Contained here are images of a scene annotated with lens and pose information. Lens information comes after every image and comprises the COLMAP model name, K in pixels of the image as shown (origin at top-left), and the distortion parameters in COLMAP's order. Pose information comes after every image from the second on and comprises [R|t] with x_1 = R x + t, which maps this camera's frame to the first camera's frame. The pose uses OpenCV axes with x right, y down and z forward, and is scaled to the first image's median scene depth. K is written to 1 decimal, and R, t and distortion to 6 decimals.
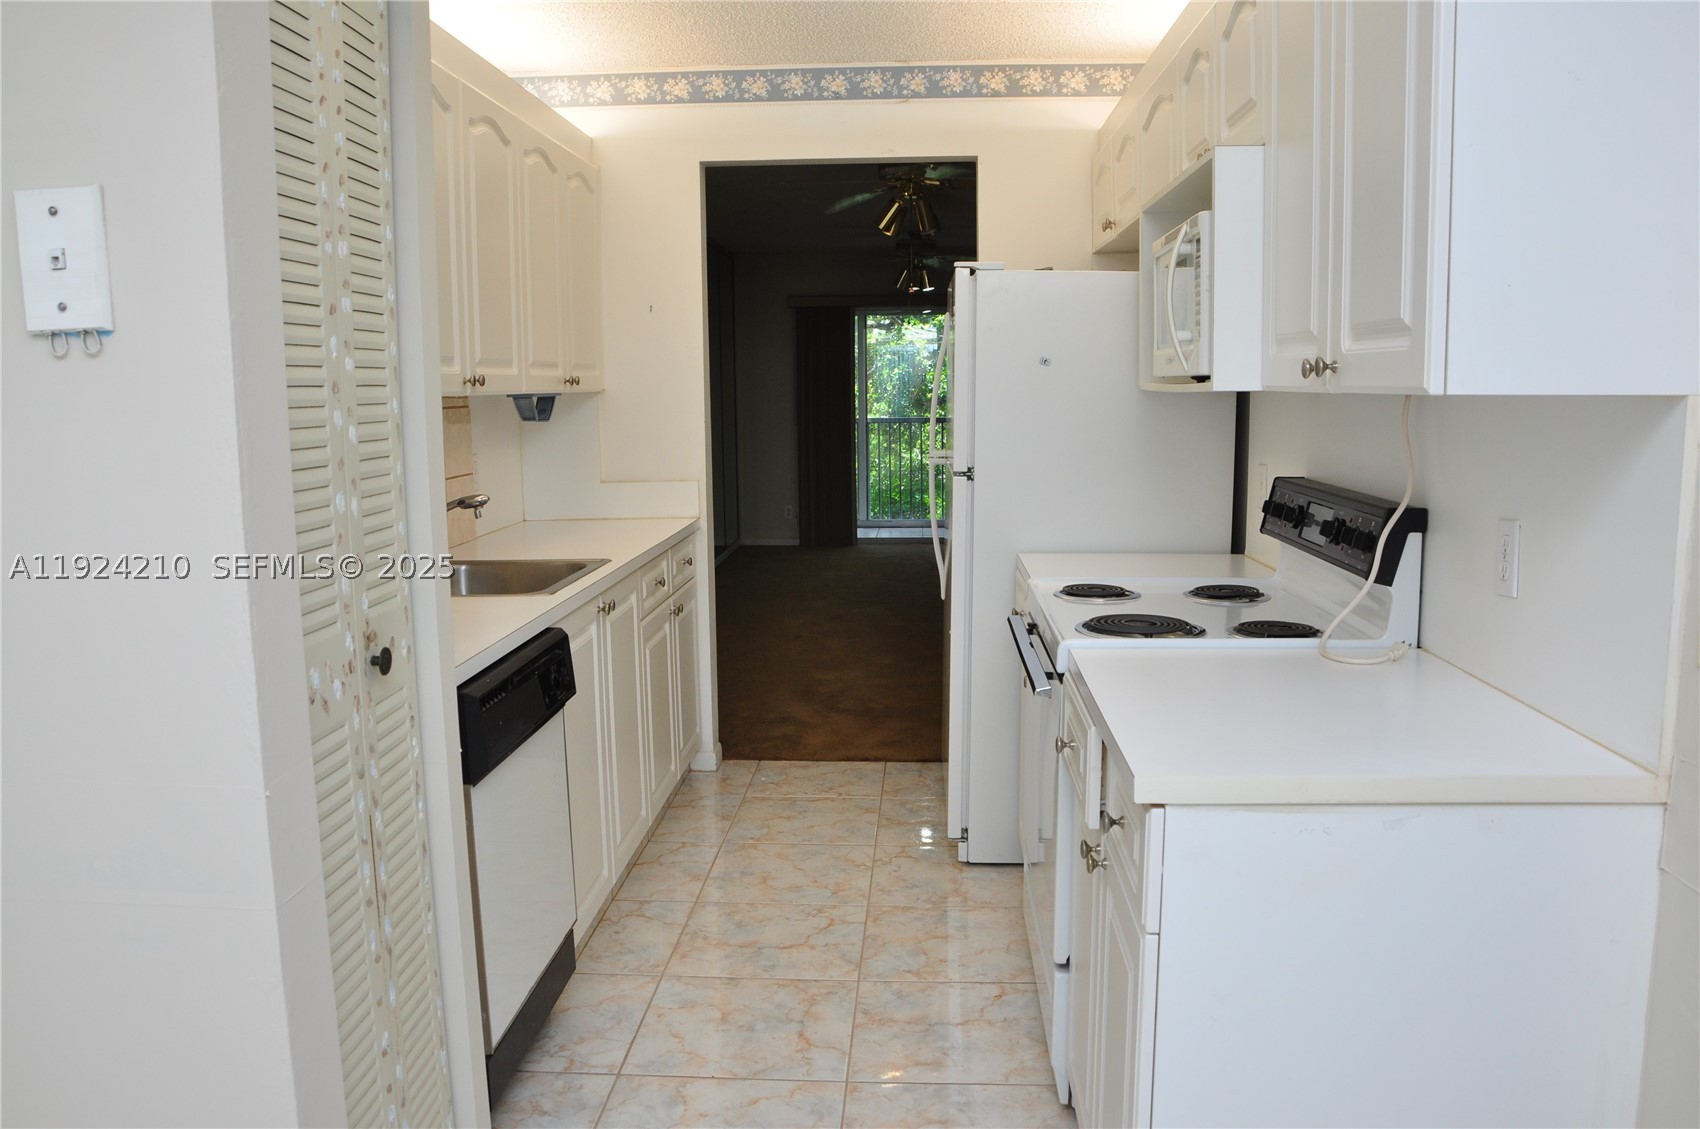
lens RADIAL K [[1338.3, 0, 828.8], [0, 1338.3, 570.5], [0, 0, 1]] dist [-0.126810, 0.068905]
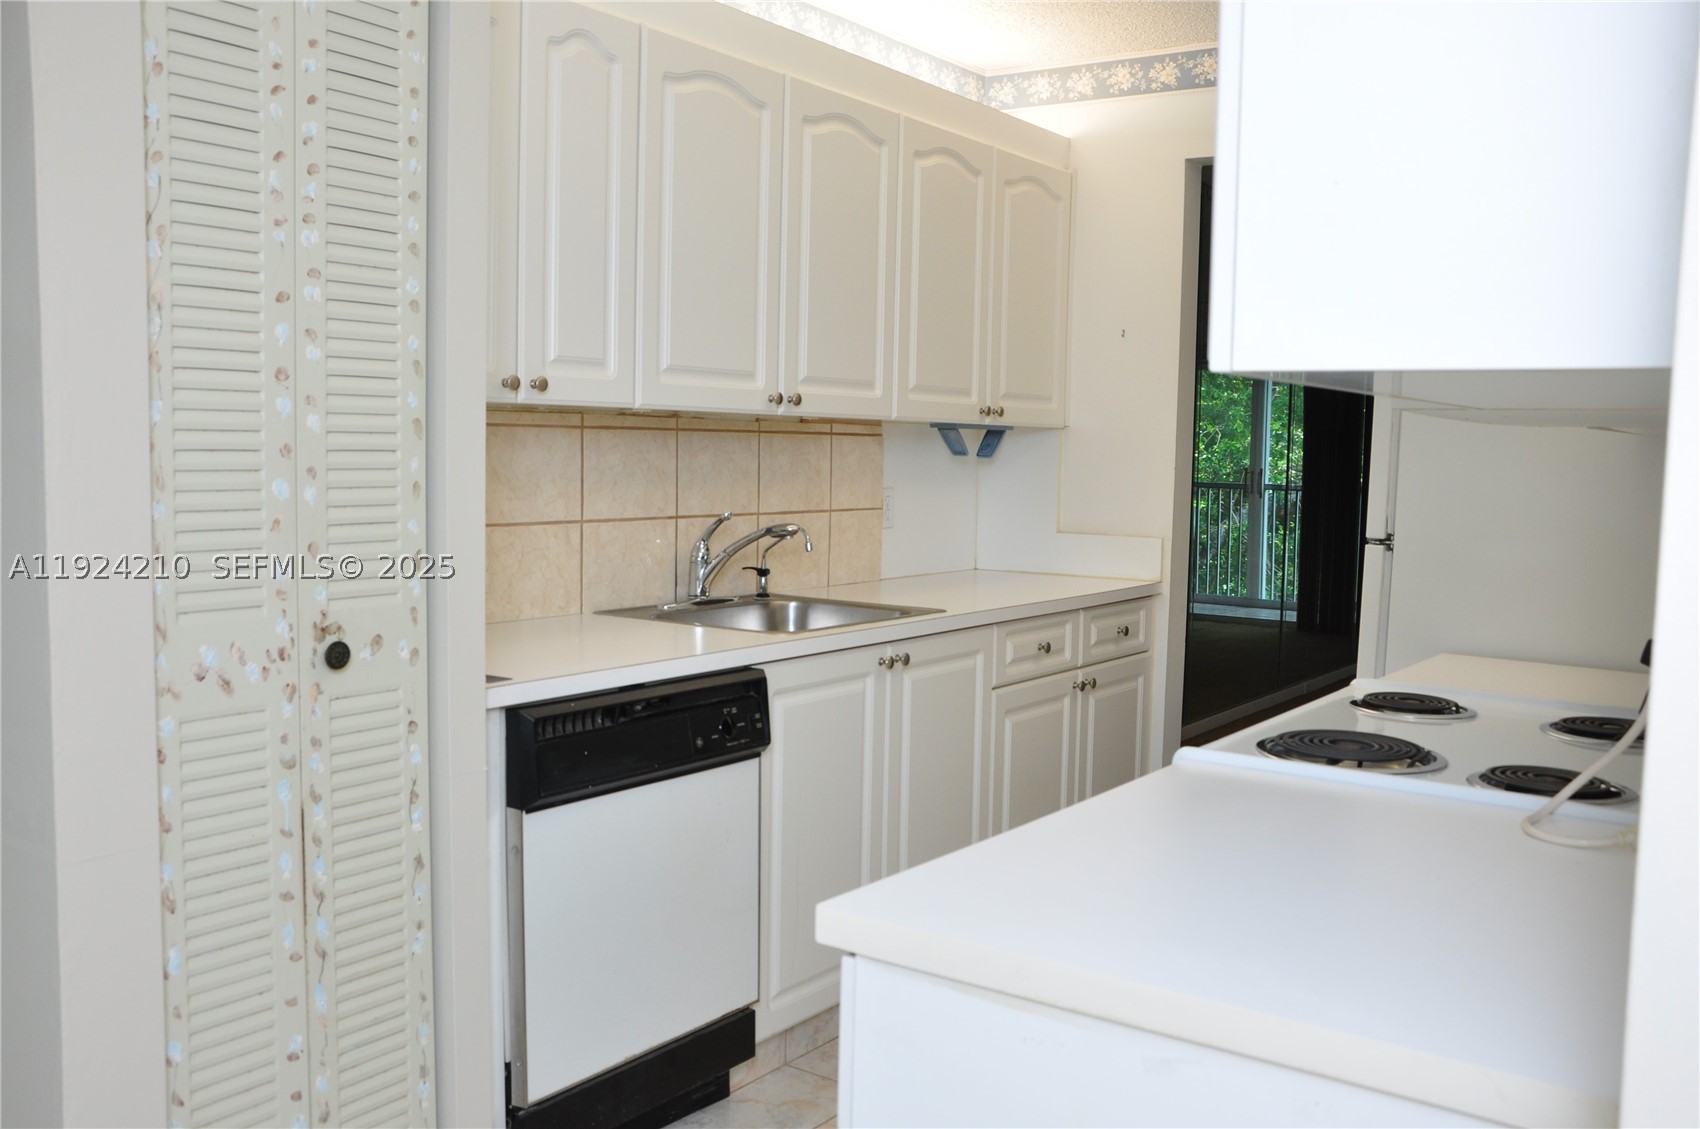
lens RADIAL K [[1485.2, 0, 840.6], [0, 1485.2, 569.8], [0, 0, 1]] dist [-0.067913, 0.012627]
pose [[0.847316, 0.078085, -0.525318, 0.293669], [-0.106079, 0.994084, -0.023338, -0.004650], [0.520387, 0.075500, 0.850586, 0.136722]]
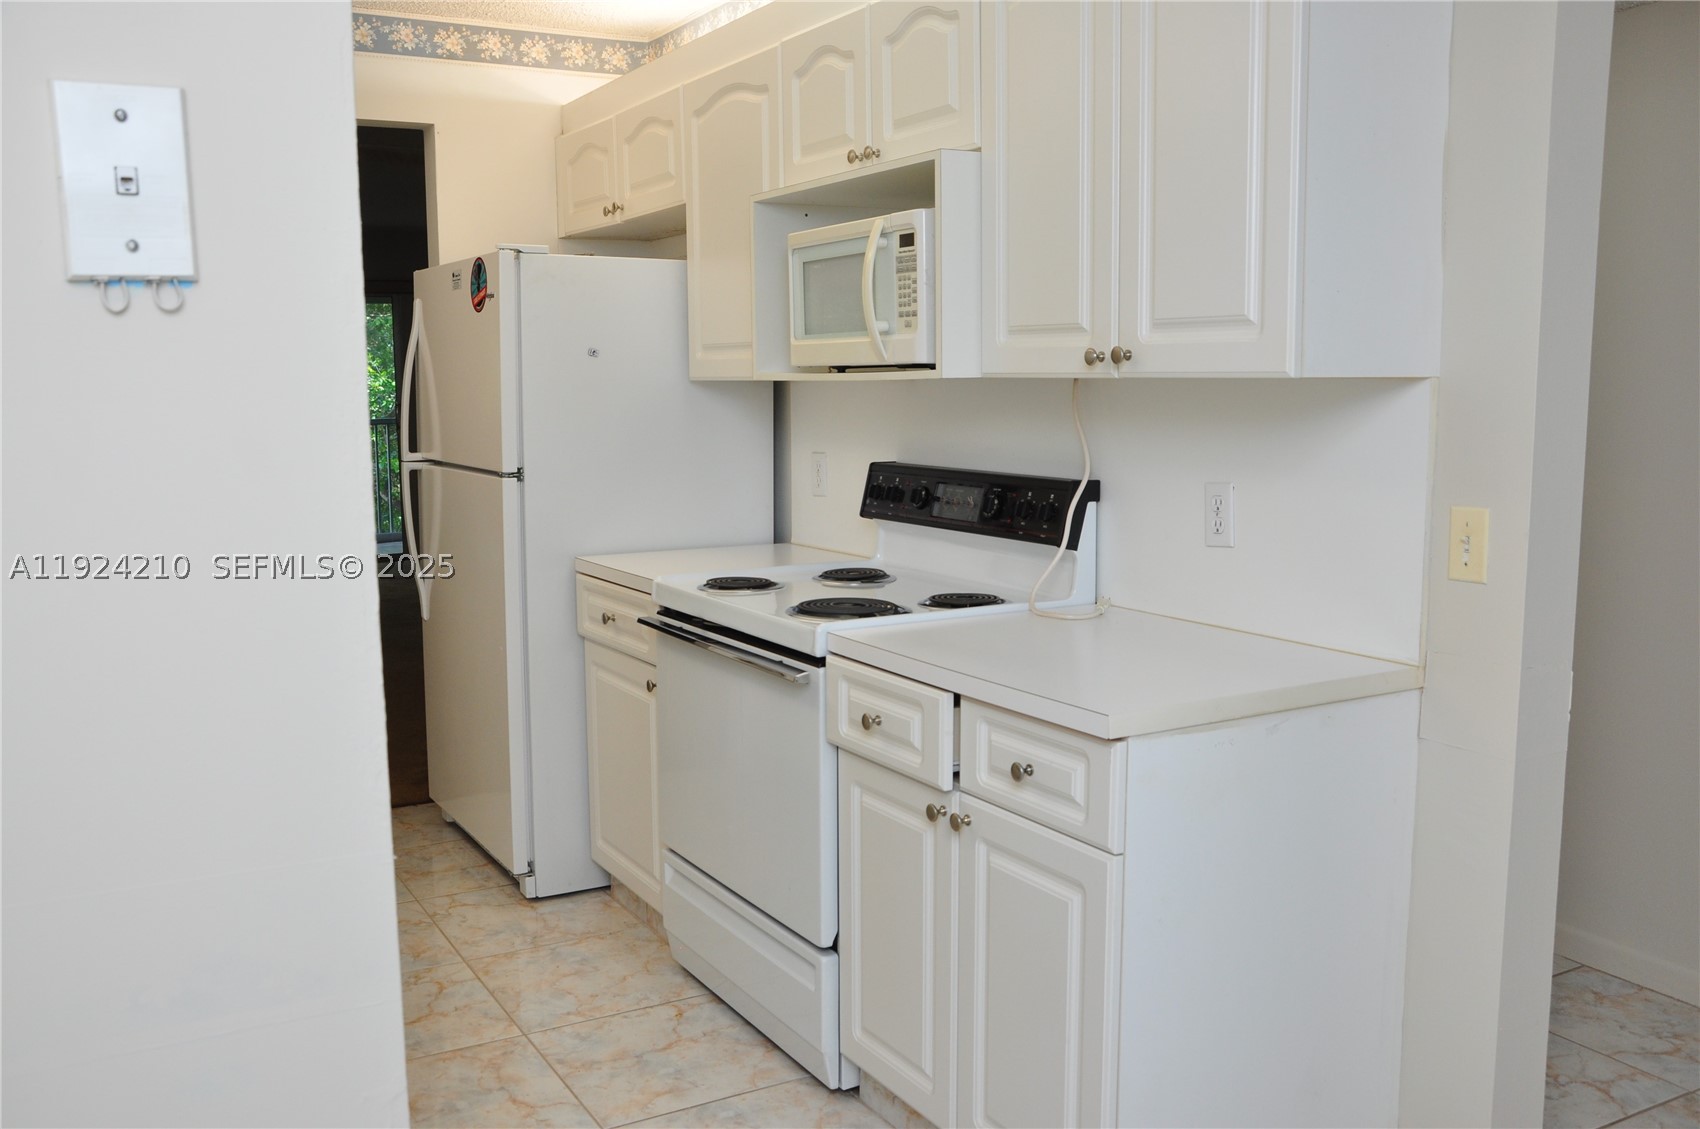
lens RADIAL K [[1485.2, 0, 837.6], [0, 1485.2, 579.6], [0, 0, 1]] dist [-0.067913, 0.012627]
pose [[0.832232, -0.069628, 0.550038, -0.290465], [0.074399, 0.997135, 0.013657, 0.002604], [-0.549413, 0.029556, 0.835028, 0.031630]]
